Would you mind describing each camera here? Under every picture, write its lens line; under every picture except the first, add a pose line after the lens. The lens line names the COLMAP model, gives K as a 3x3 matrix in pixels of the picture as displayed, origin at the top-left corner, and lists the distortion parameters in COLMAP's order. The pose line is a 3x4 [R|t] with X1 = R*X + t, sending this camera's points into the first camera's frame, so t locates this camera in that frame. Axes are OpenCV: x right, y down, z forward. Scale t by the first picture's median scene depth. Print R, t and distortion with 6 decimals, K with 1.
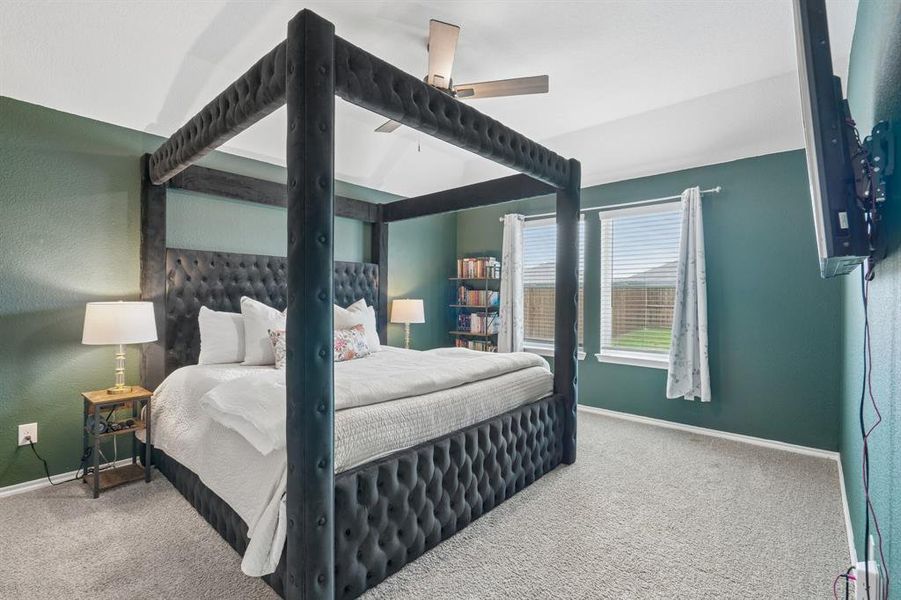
lens RADIAL K [[413.2, 0, 454.9], [0, 413.2, 297.0], [0, 0, 1]] dist [-0.002185, 0.000671]
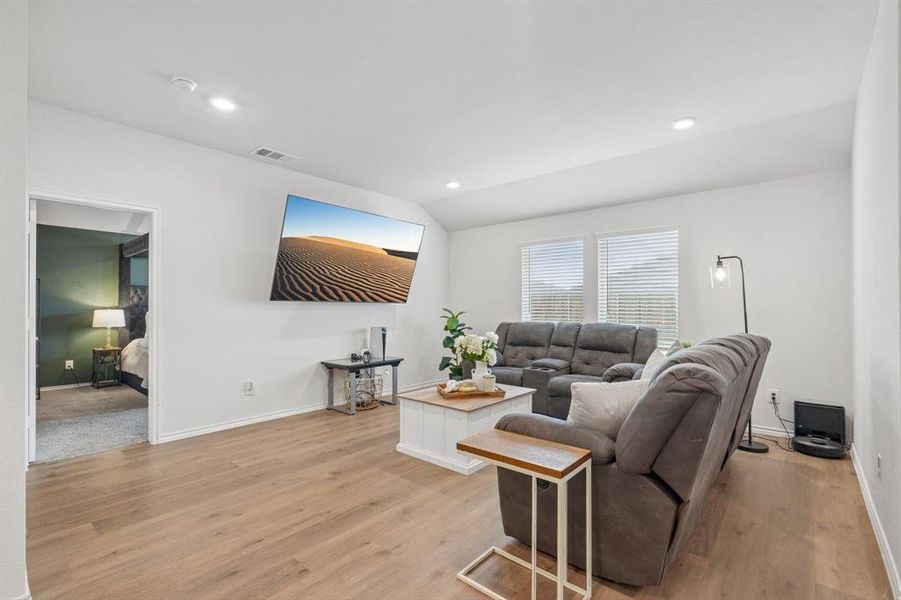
lens RADIAL K [[413.2, 0, 452.4], [0, 413.2, 302.1], [0, 0, 1]] dist [-0.002185, 0.000671]
pose [[0.999949, 0.000886, 0.010072, 1.068852], [-0.000763, 0.999925, -0.012239, -0.003812], [-0.010082, 0.012231, 0.999874, -1.306907]]
